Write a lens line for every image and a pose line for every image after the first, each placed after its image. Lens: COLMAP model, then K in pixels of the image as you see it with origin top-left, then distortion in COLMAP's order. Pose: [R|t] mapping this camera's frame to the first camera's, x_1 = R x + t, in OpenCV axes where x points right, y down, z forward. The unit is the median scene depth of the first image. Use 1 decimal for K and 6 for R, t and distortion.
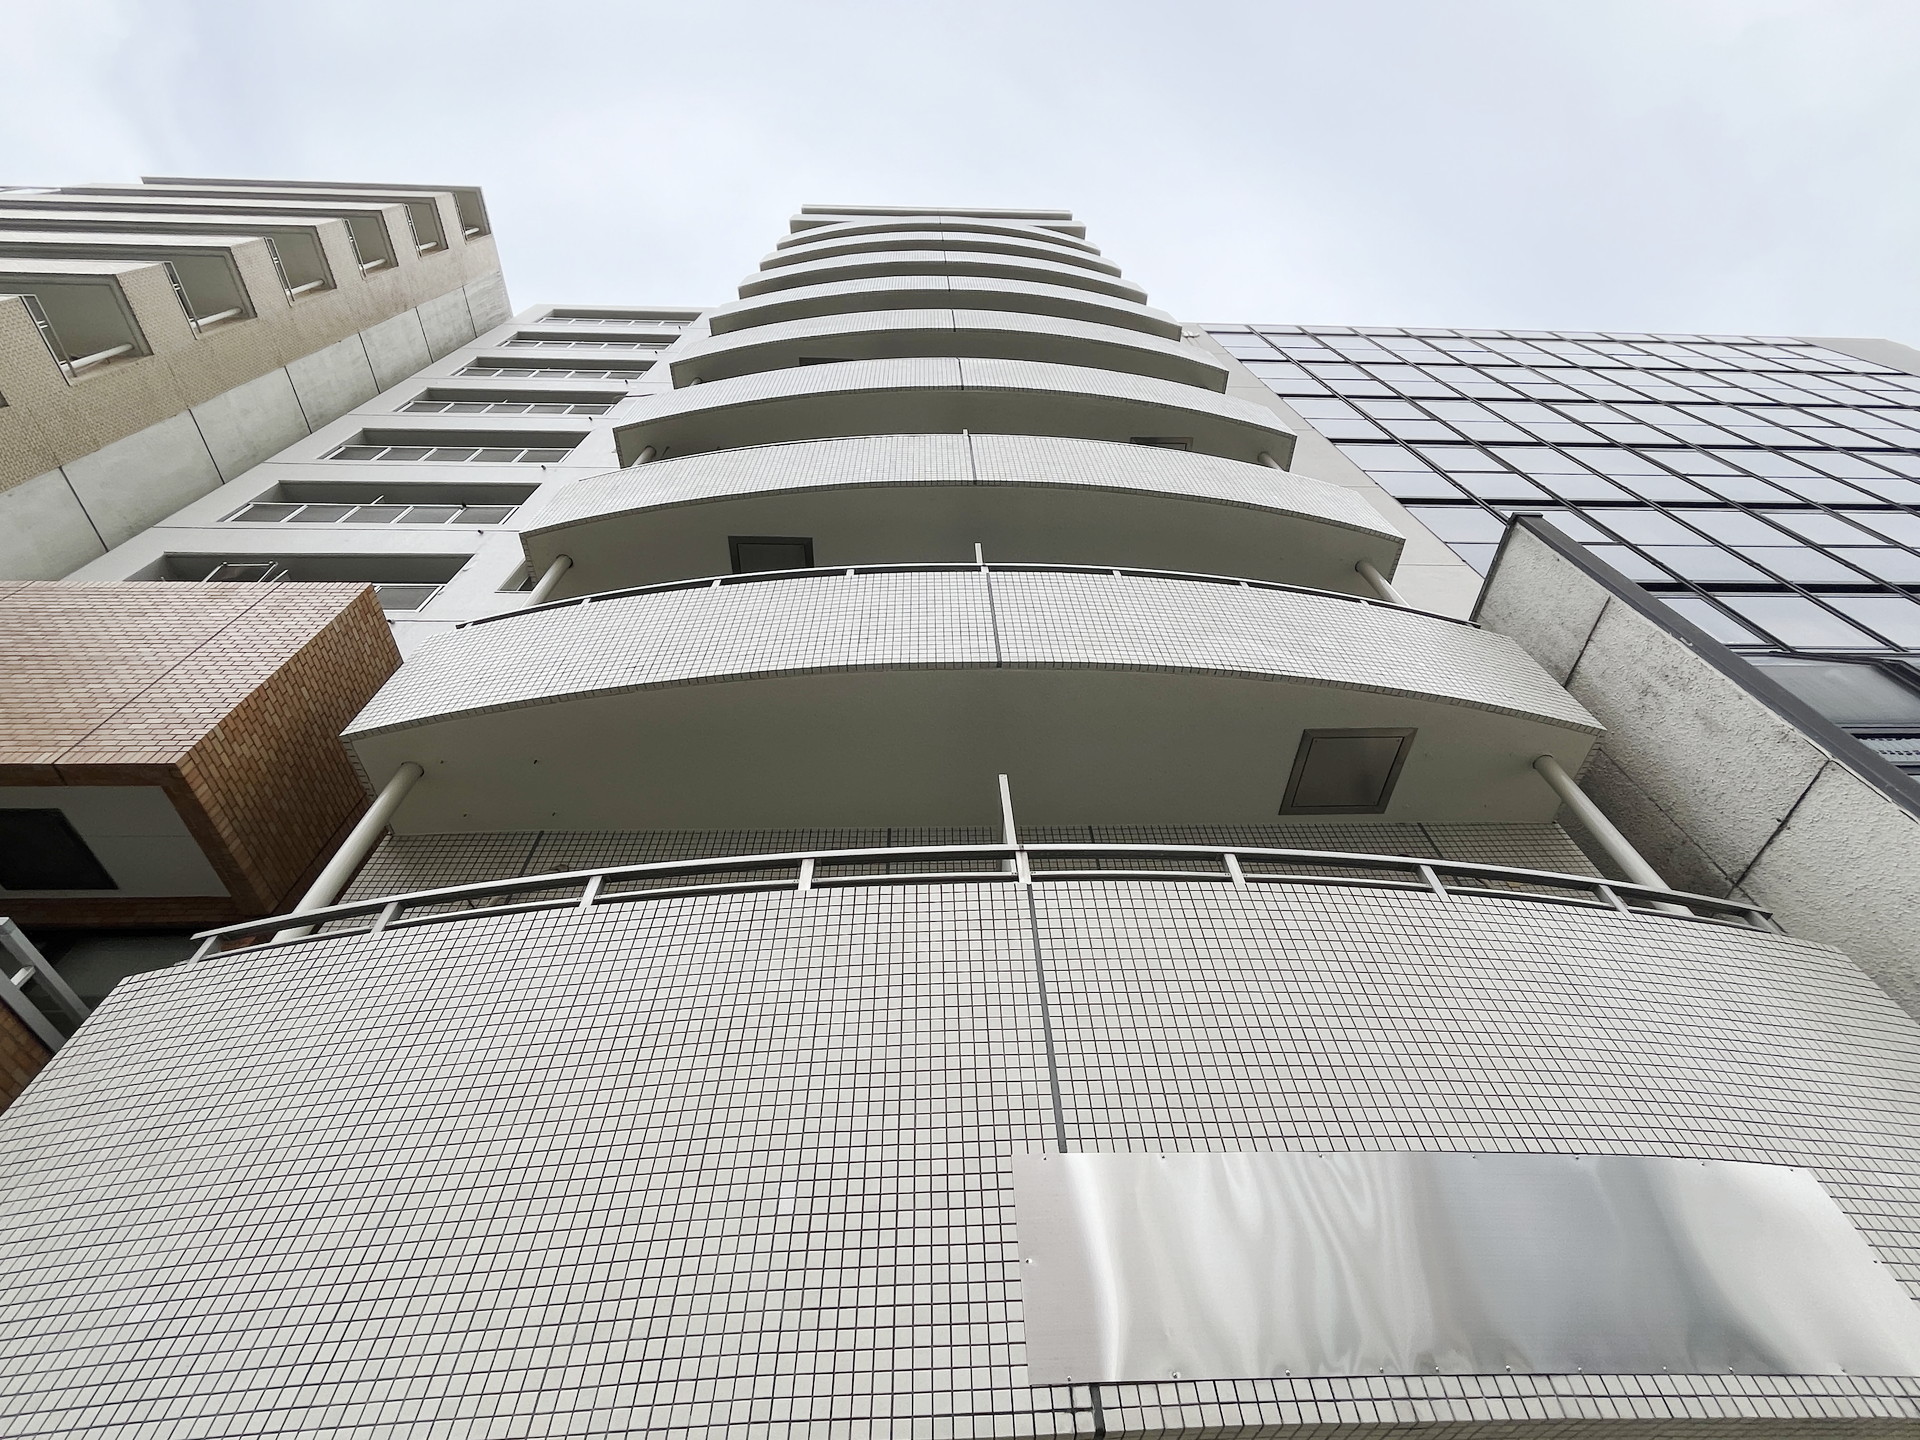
lens RADIAL K [[893.0, 0, 965.7], [0, 893.0, 719.6], [0, 0, 1]] dist [-0.002533, -0.000227]
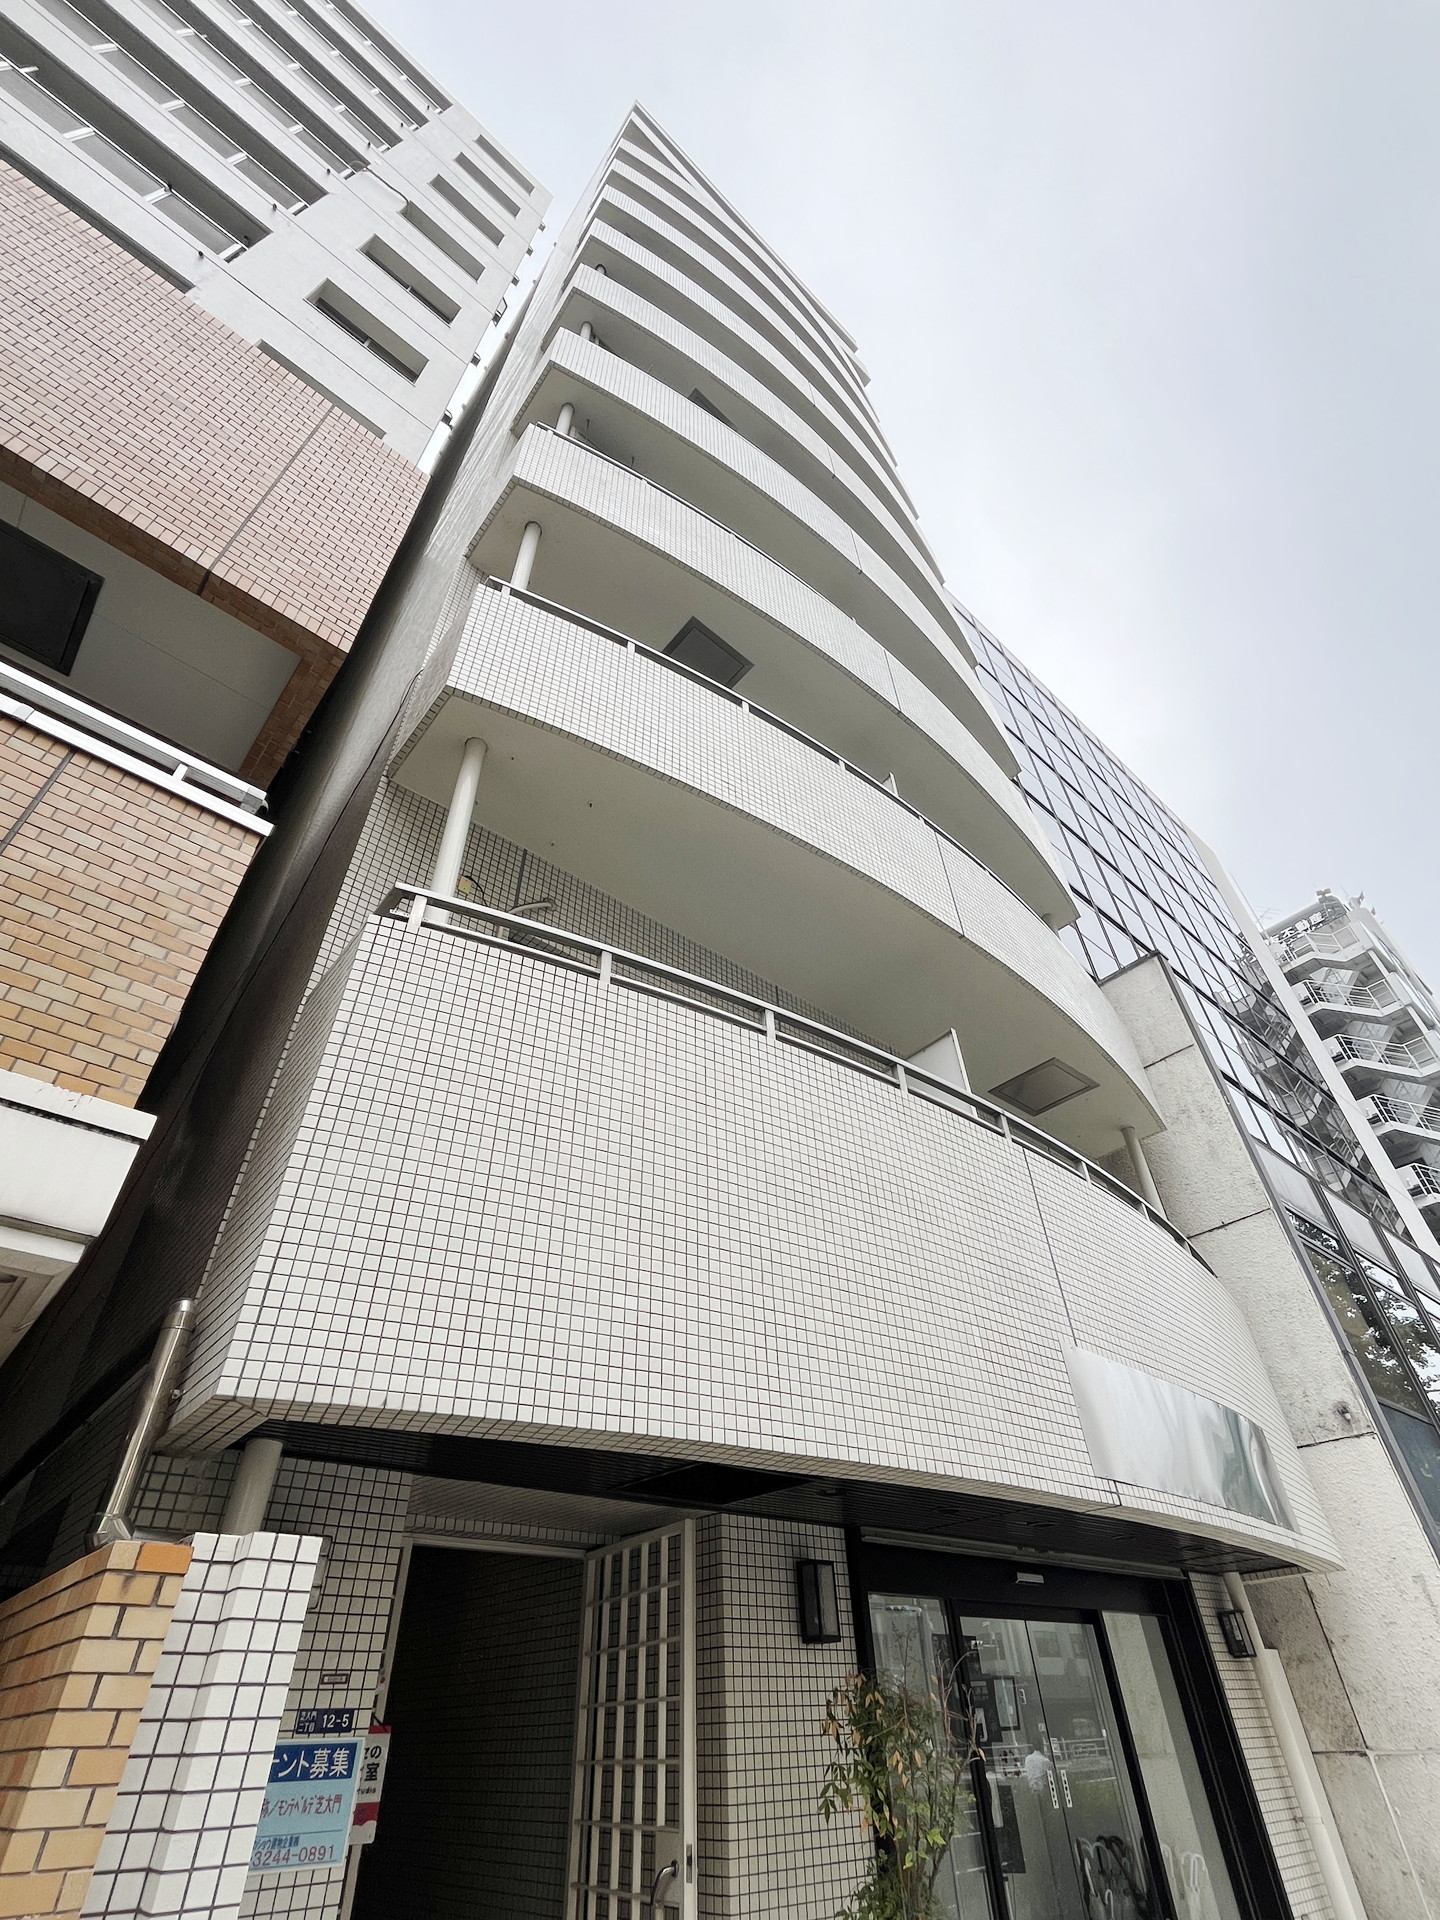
lens RADIAL K [[893.0, 0, 720.7], [0, 893.0, 953.2], [0, 0, 1]] dist [-0.002533, -0.000227]
pose [[0.776537, 0.429810, 0.460710, -1.116057], [-0.514320, 0.854782, 0.069446, 0.064951], [-0.363958, -0.290879, 0.884830, -0.009785]]
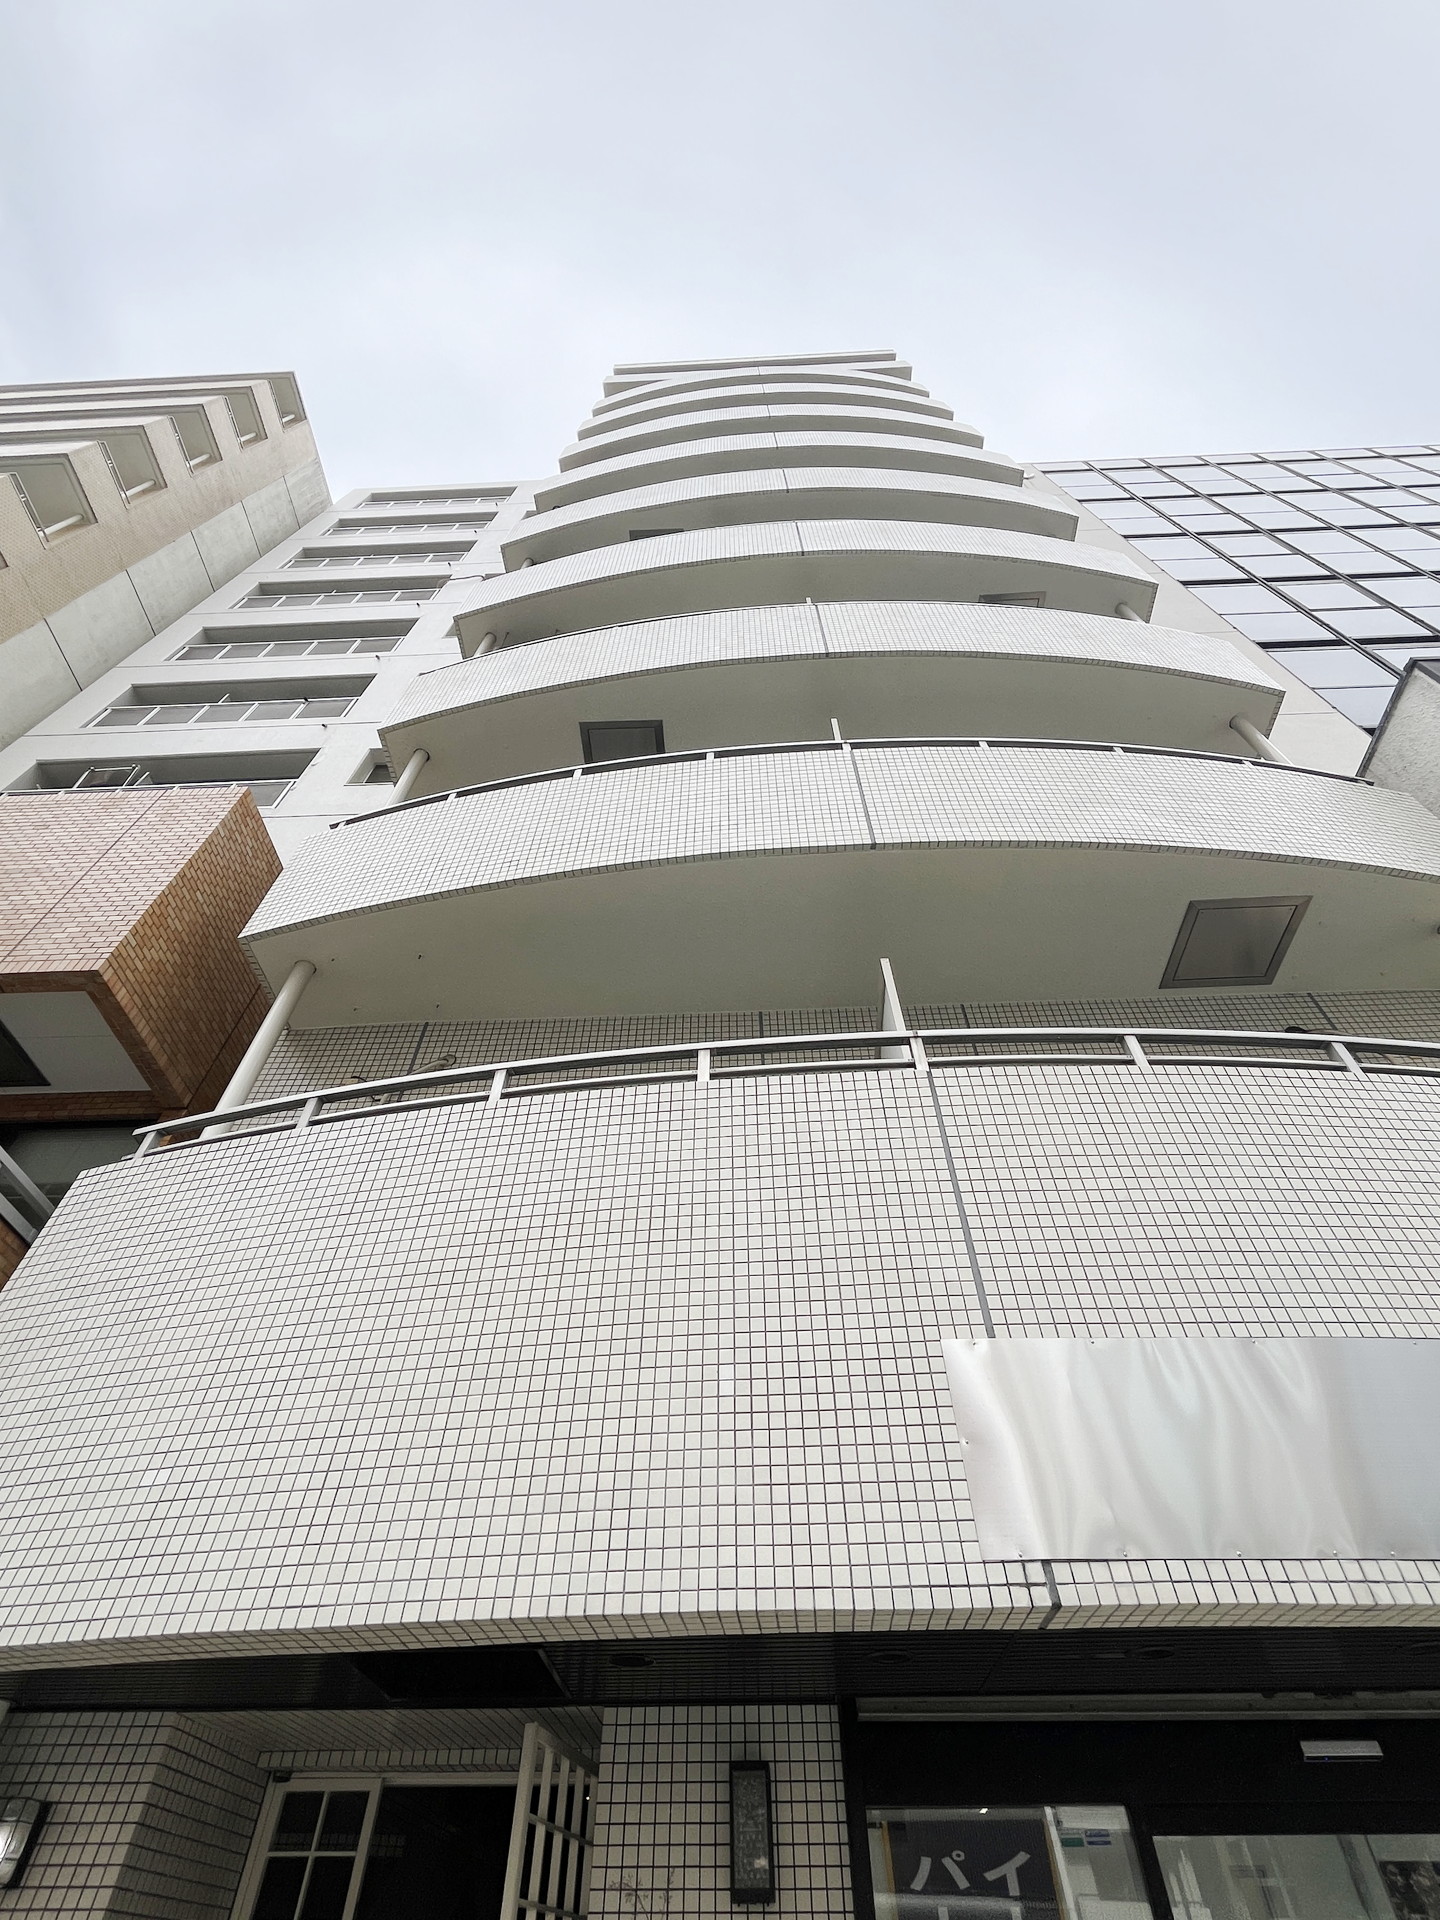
lens RADIAL K [[893.0, 0, 720.7], [0, 893.0, 953.2], [0, 0, 1]] dist [-0.002533, -0.000227]
pose [[0.996736, -0.028094, -0.075689, -0.082496], [0.033369, 0.997033, 0.069362, -0.024822], [0.073516, -0.071661, 0.994716, -0.002453]]
